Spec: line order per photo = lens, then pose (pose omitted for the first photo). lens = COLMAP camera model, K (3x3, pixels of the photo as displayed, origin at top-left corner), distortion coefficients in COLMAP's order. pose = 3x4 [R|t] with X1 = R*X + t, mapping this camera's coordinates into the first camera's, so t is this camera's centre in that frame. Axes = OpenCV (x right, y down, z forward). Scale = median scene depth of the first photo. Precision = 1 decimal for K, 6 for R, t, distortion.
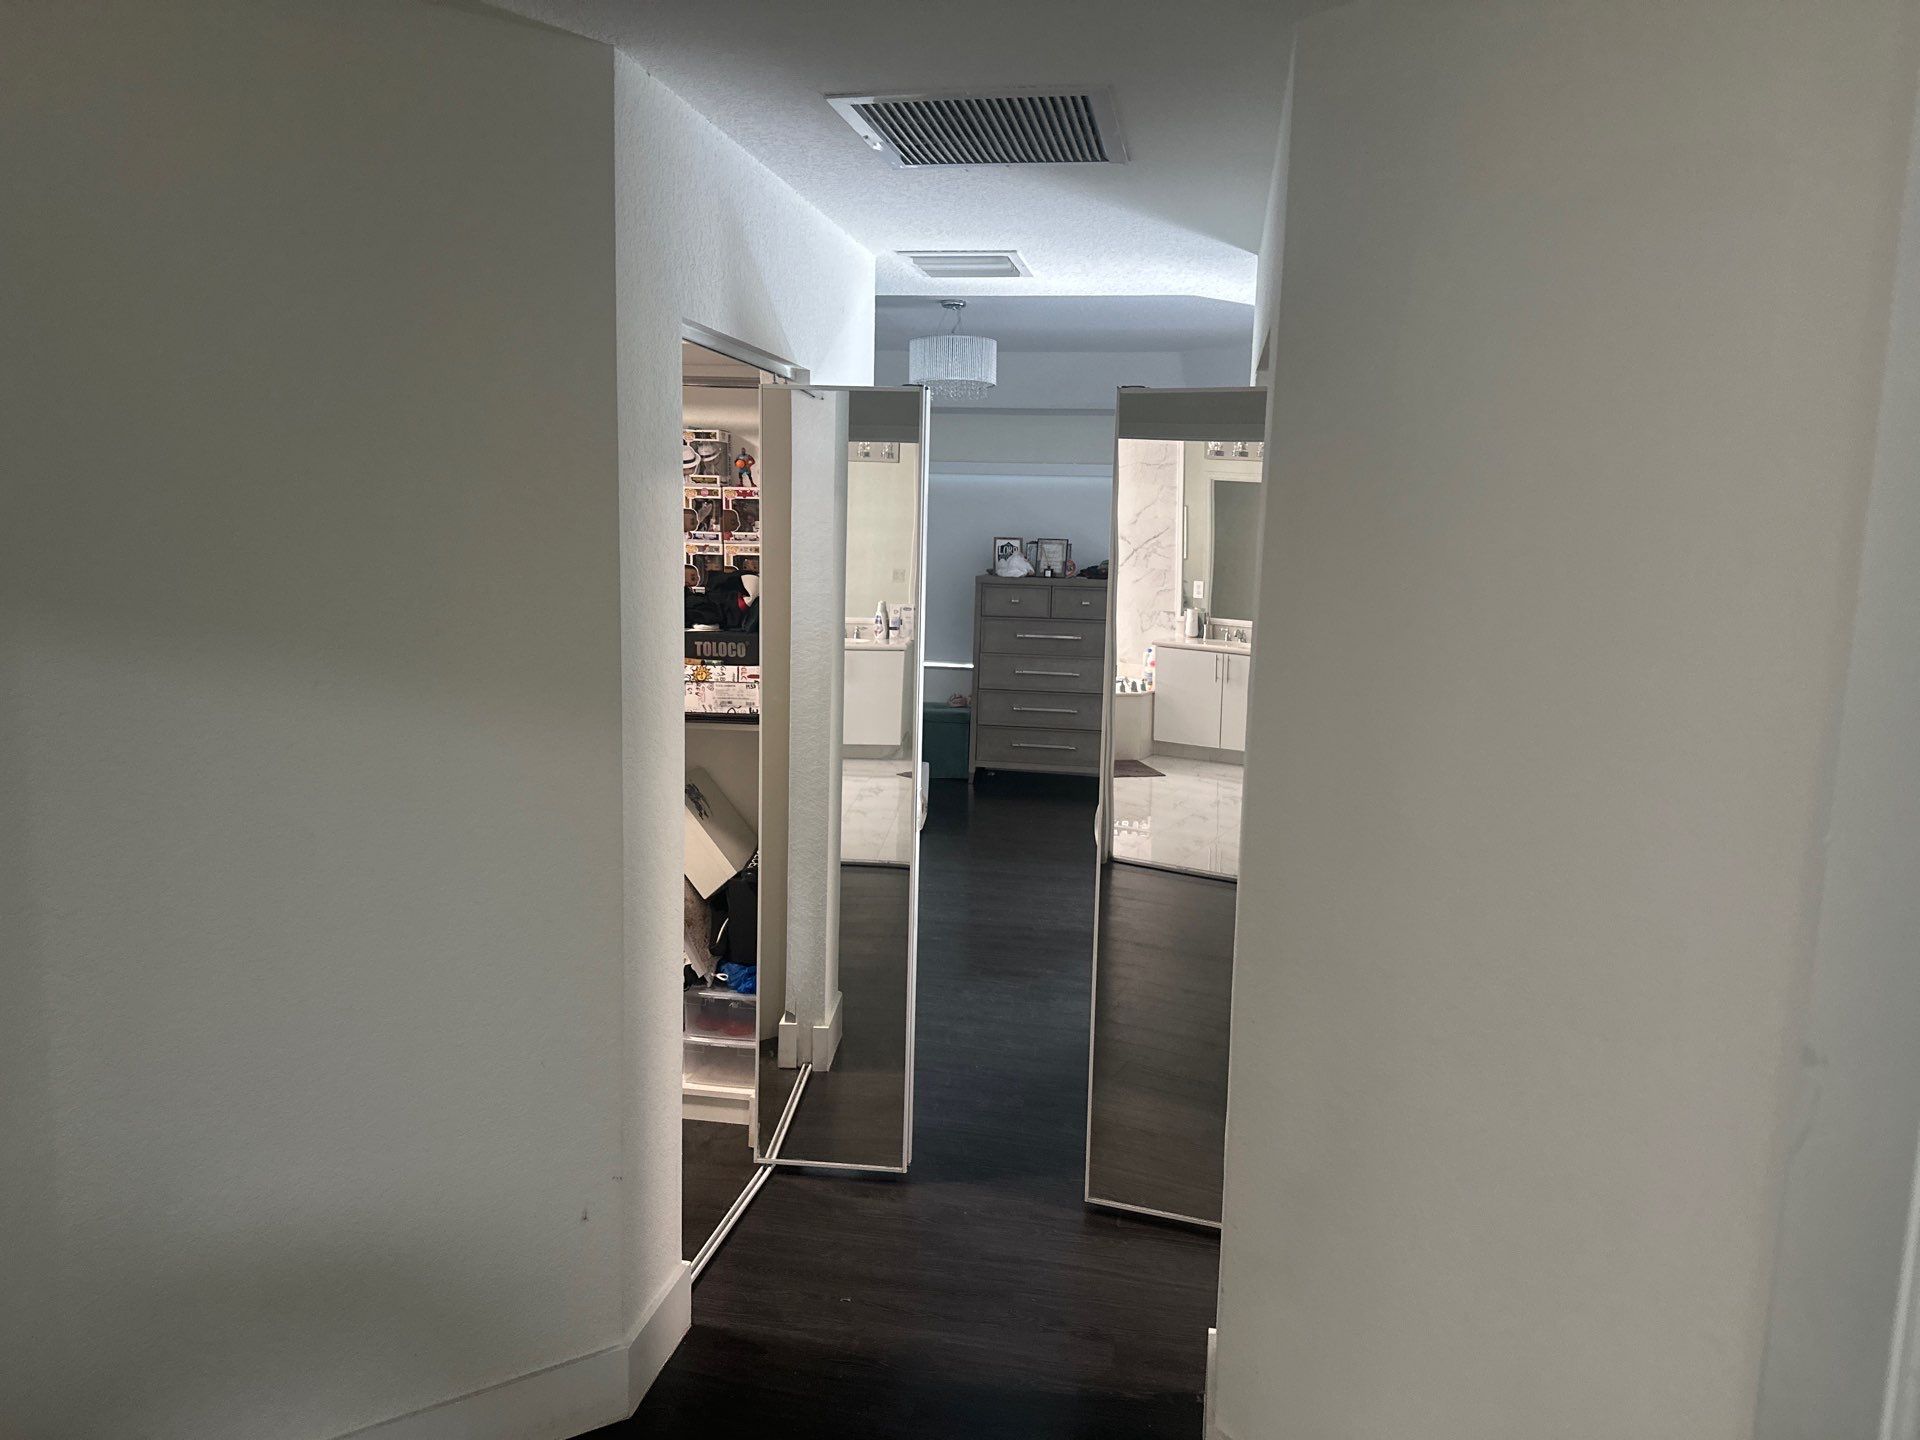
lens RADIAL K [[1354.4, 0, 960.0], [0, 1354.4, 720.0], [0, 0, 1]] dist [0.156822, -0.268082]
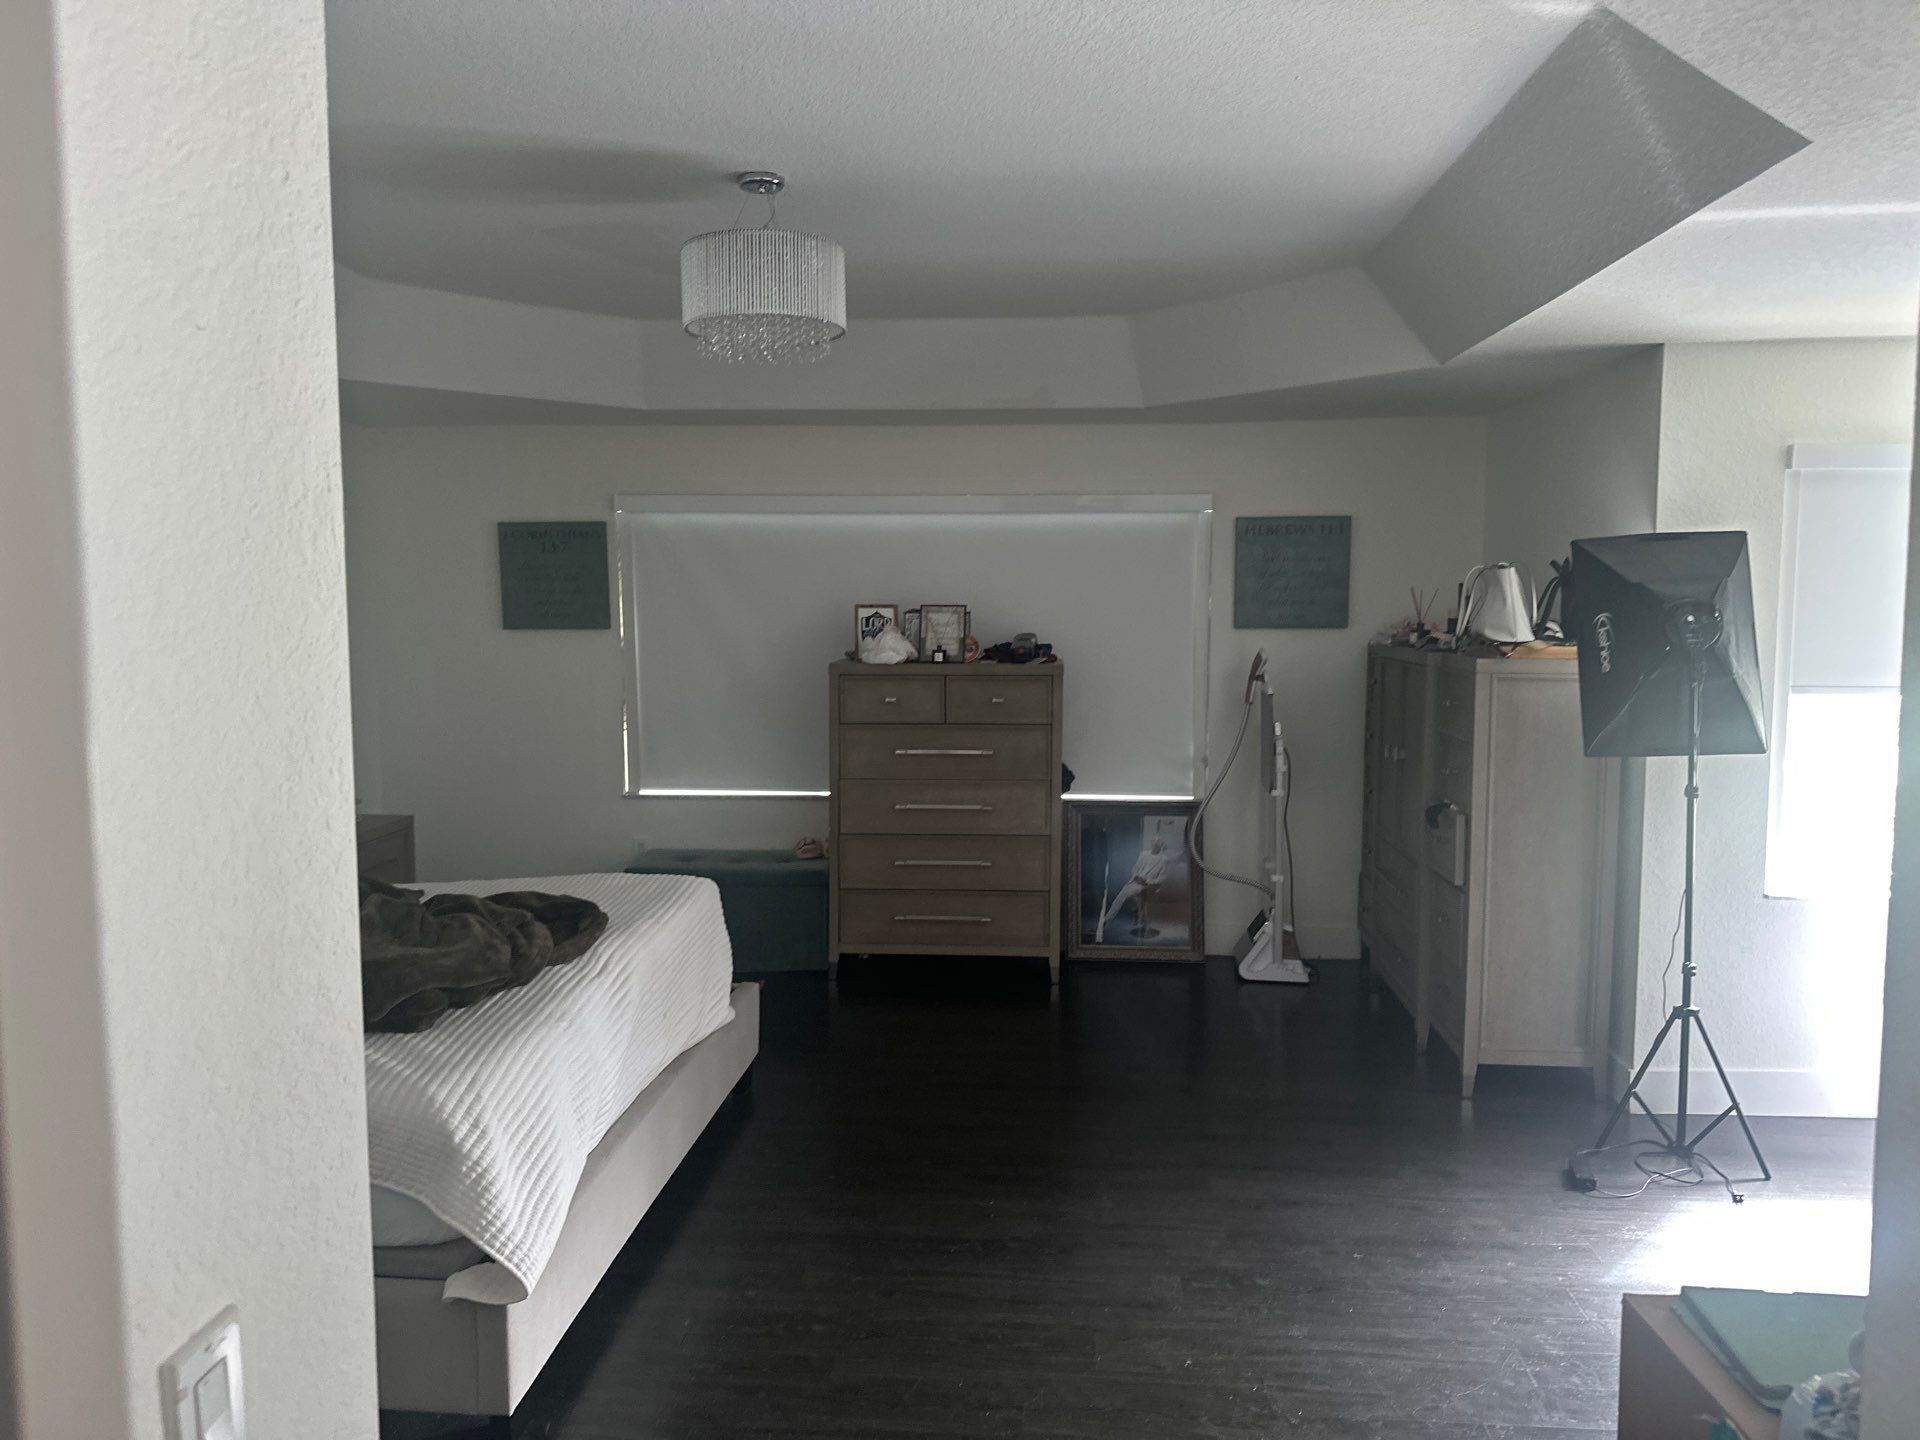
lens RADIAL K [[1354.4, 0, 960.0], [0, 1354.4, 720.0], [0, 0, 1]] dist [0.156822, -0.268082]
pose [[0.994329, -0.038392, 0.099173, 0.011403], [0.043117, 0.998013, -0.045950, -0.061572], [-0.097211, 0.049965, 0.994009, 0.456588]]
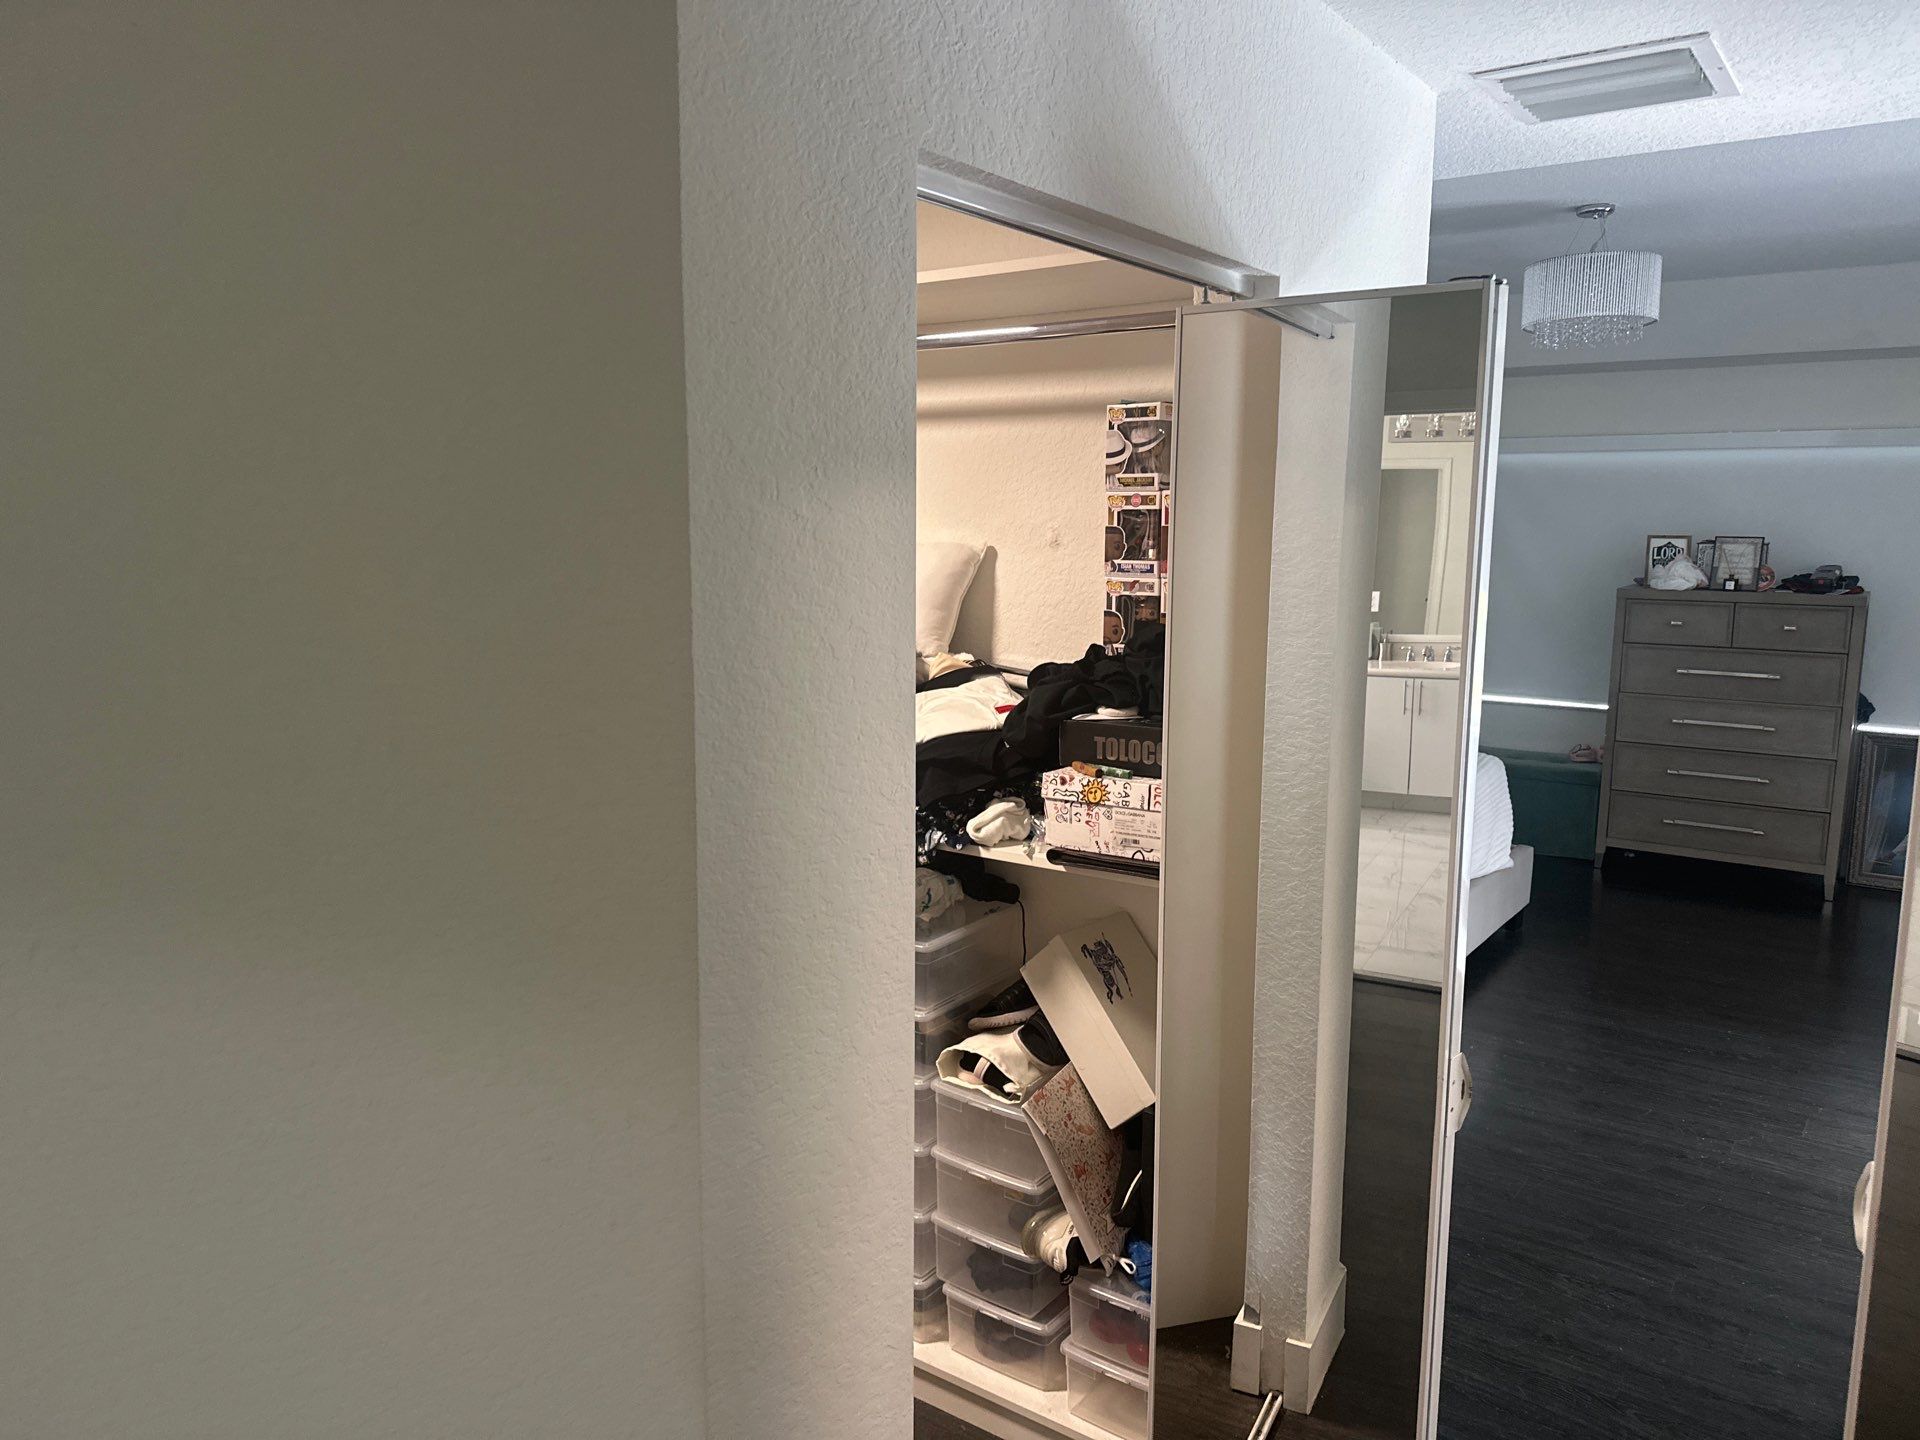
lens RADIAL K [[1409.8, 0, 960.0], [0, 1409.8, 720.0], [0, 0, 1]] dist [0.014677, -0.003867]
pose [[0.910217, 0.038352, -0.412351, 0.008196], [-0.038650, 0.999224, 0.007619, -0.036100], [0.412323, 0.009002, 0.910993, 0.208545]]
